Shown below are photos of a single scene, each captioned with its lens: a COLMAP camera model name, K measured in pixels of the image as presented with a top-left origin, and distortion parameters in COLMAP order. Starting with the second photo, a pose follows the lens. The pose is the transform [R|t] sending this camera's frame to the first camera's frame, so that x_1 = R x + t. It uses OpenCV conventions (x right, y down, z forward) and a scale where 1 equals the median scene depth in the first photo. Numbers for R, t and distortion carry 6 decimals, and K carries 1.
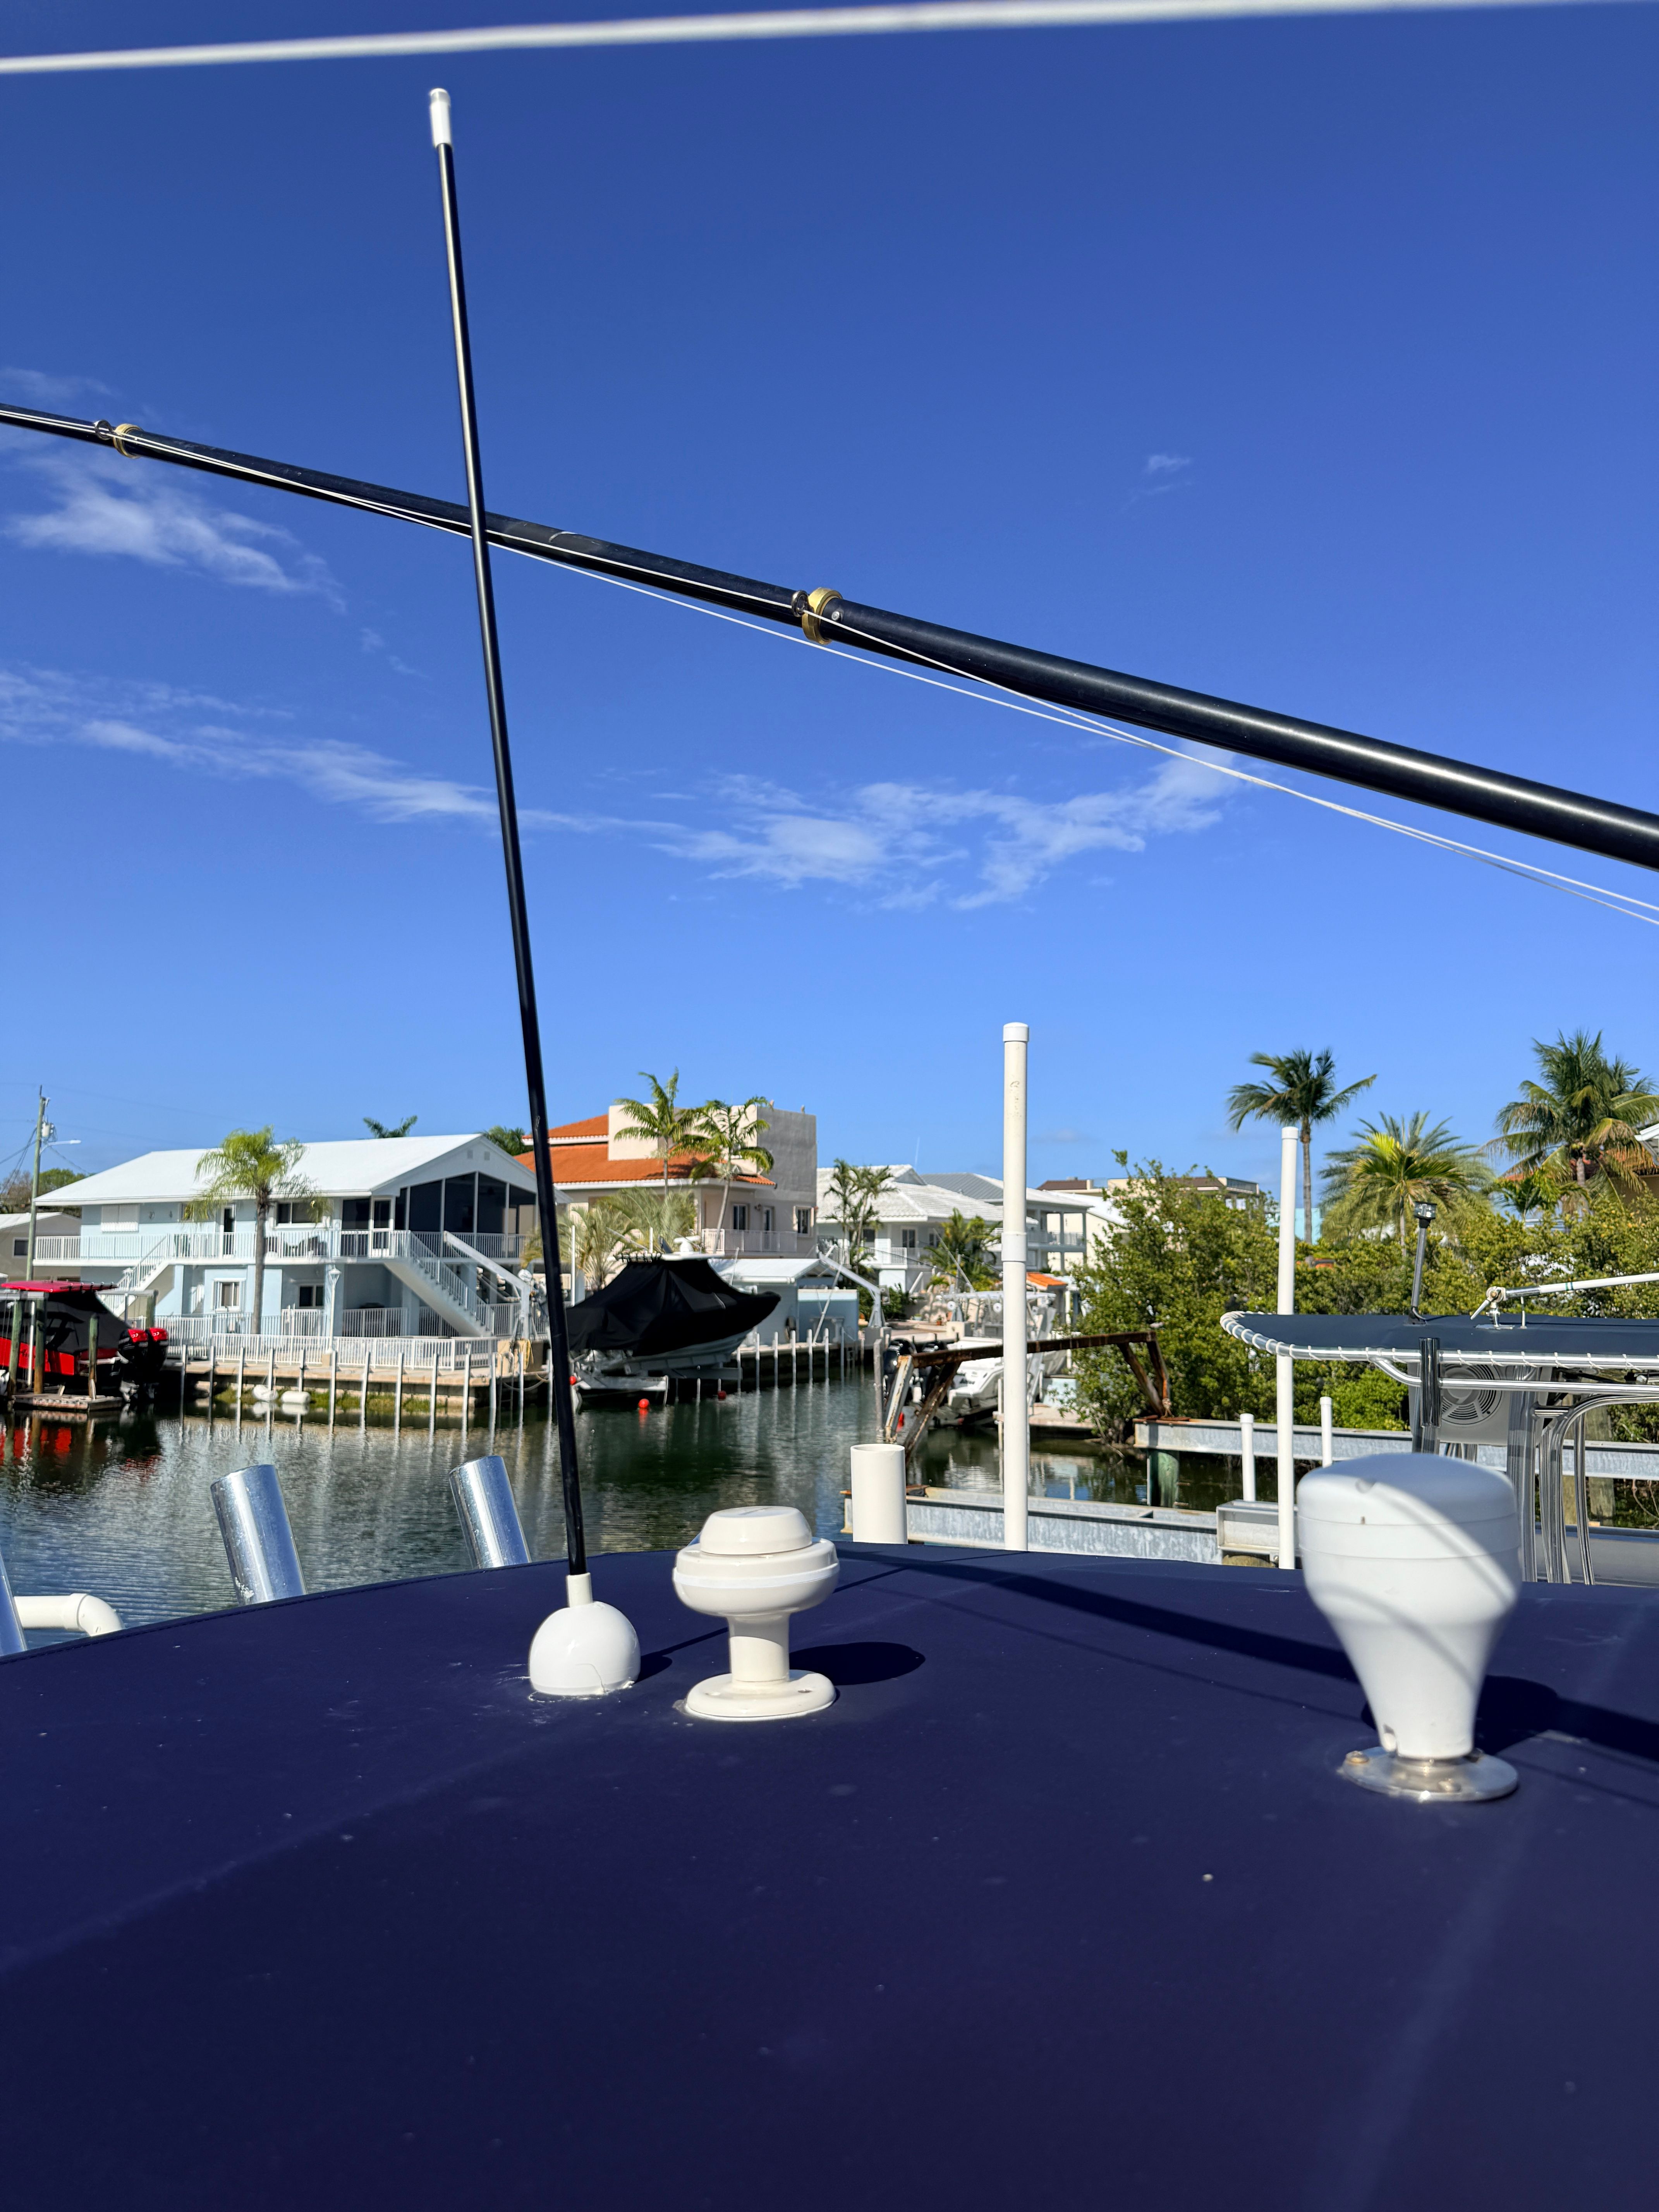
lens RADIAL K [[1542.4, 0, 853.3], [0, 1542.4, 1075.8], [0, 0, 1]] dist [0.049720, -0.068562]
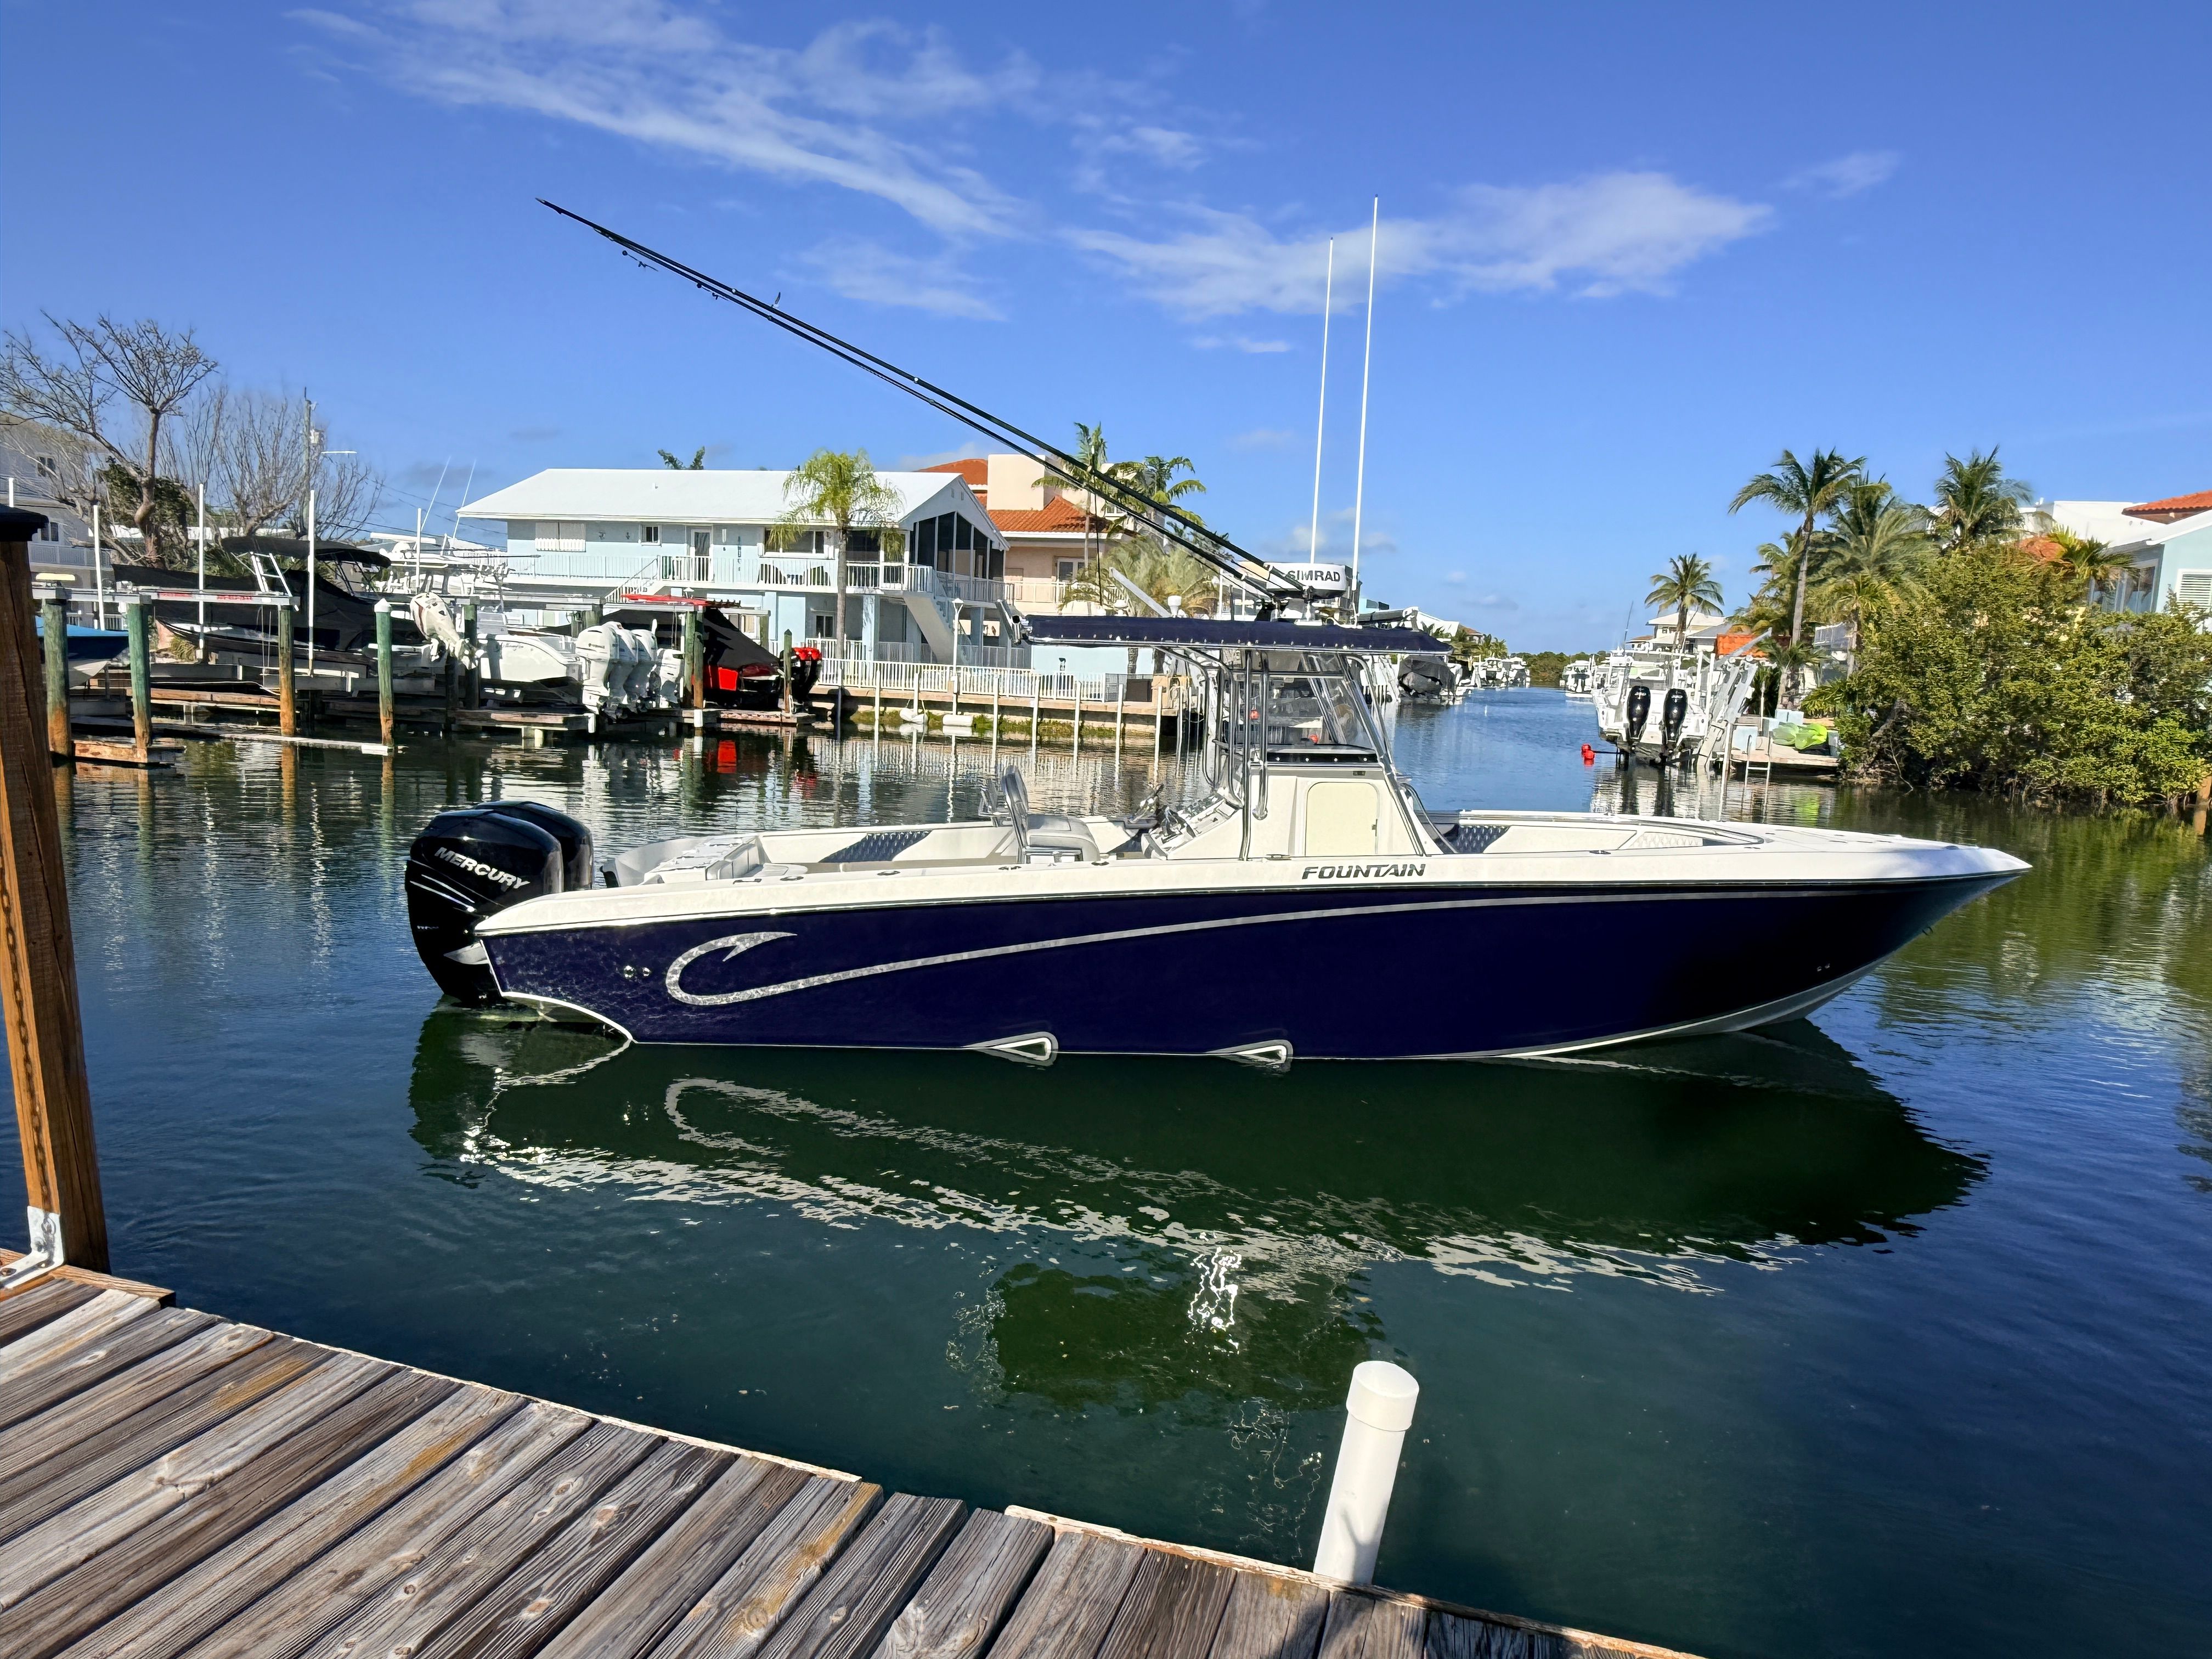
lens RADIAL K [[1471.3, 0, 1104.4], [0, 1471.3, 832.6], [0, 0, 1]] dist [0.002328, 0.008855]
pose [[0.972664, 0.016529, 0.231627, -0.434658], [-0.073700, 0.967867, 0.240419, 0.032585], [-0.220210, -0.250918, 0.942628, 0.032248]]
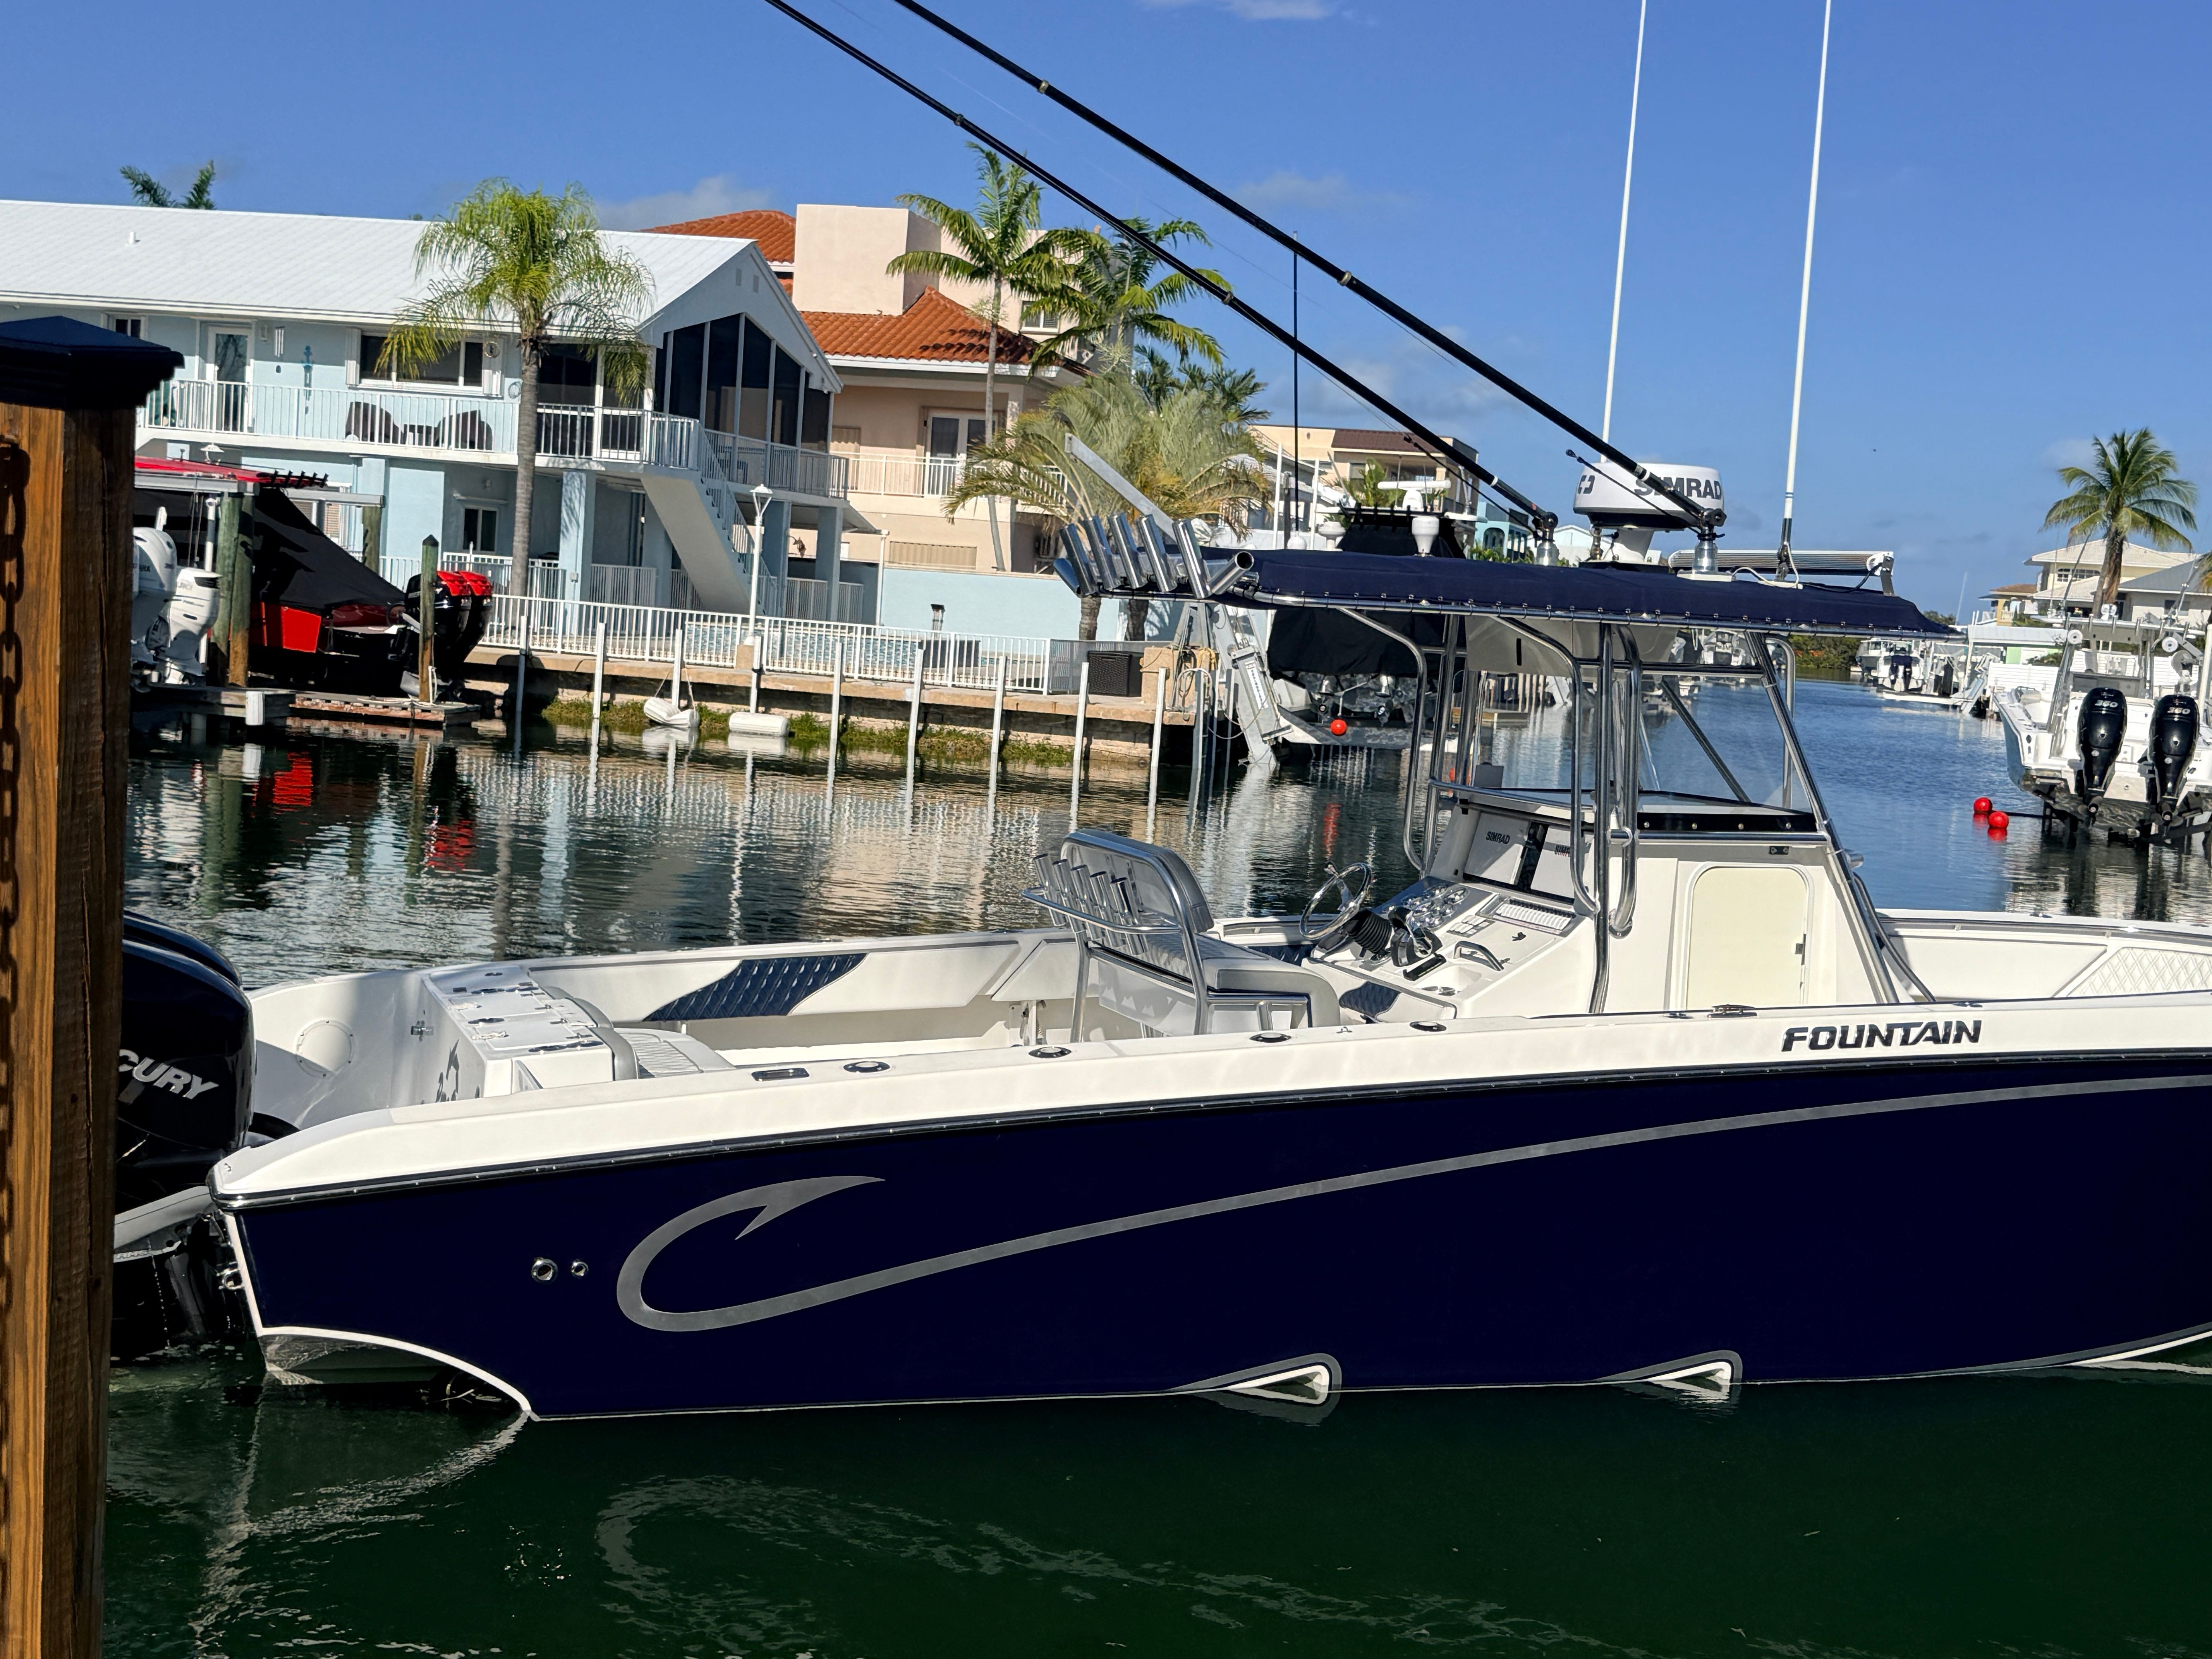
lens RADIAL K [[2879.2, 0, 1100.8], [0, 2879.2, 780.2], [0, 0, 1]] dist [0.127085, 0.000000]
pose [[0.958416, 0.051439, 0.280702, -0.462392], [-0.105171, 0.978054, 0.179862, 0.034277], [-0.265290, -0.201904, 0.942792, 0.043006]]
